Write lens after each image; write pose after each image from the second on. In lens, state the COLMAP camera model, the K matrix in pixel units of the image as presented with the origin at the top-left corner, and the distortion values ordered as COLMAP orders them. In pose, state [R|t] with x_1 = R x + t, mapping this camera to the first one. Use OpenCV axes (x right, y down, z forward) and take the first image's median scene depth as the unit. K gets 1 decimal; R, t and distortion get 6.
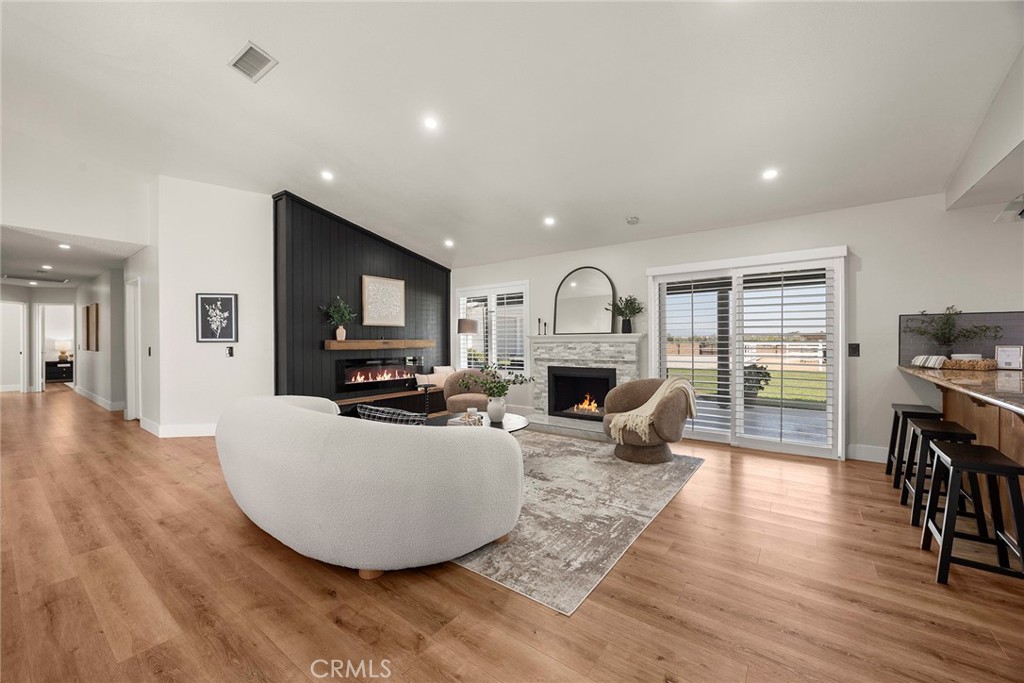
lens RADIAL K [[396.7, 0, 512.1], [0, 396.7, 340.4], [0, 0, 1]] dist [-0.001427, -0.000102]
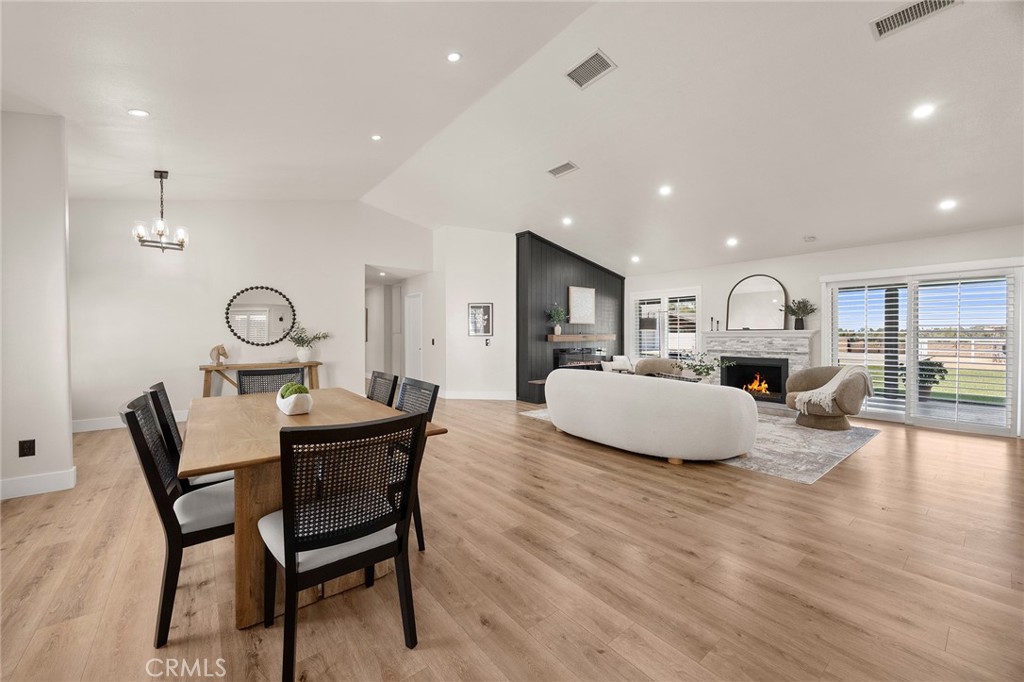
lens RADIAL K [[396.7, 0, 511.7], [0, 396.7, 335.1], [0, 0, 1]] dist [-0.001427, -0.000102]
pose [[0.967094, 0.003129, -0.254401, -0.240874], [-0.002587, 0.999994, 0.002464, -0.002356], [0.254407, -0.001724, 0.967096, -0.375776]]
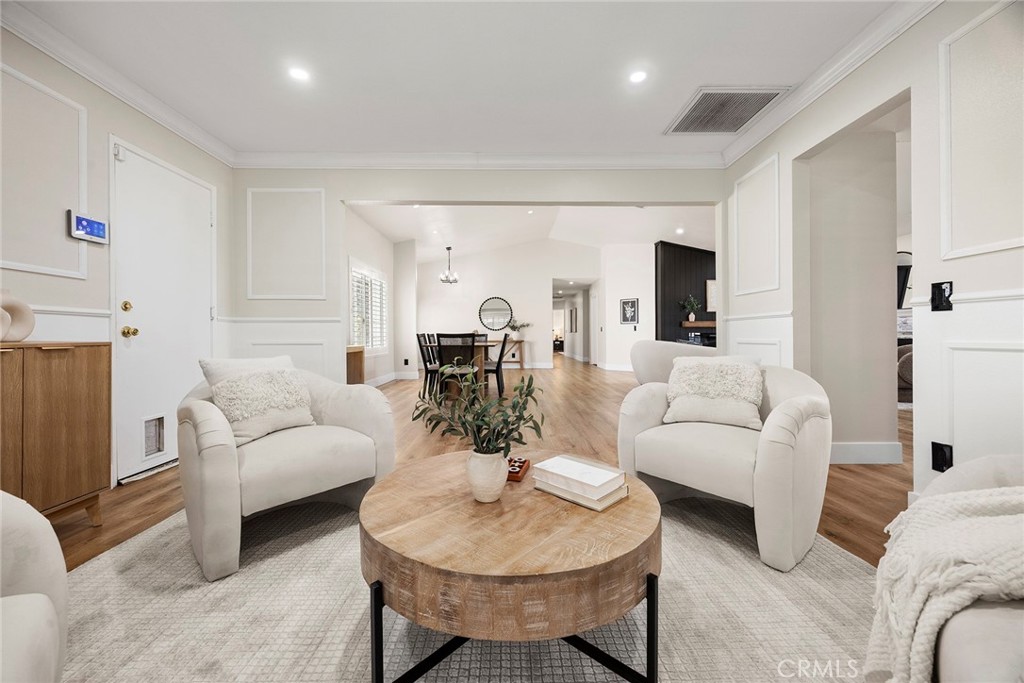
lens RADIAL K [[396.7, 0, 508.6], [0, 396.7, 337.7], [0, 0, 1]] dist [-0.001427, -0.000102]
pose [[0.599794, 0.003717, -0.800146, 0.445061], [0.002387, 0.999976, 0.006435, 0.056790], [0.800151, -0.005770, 0.599771, -0.622467]]
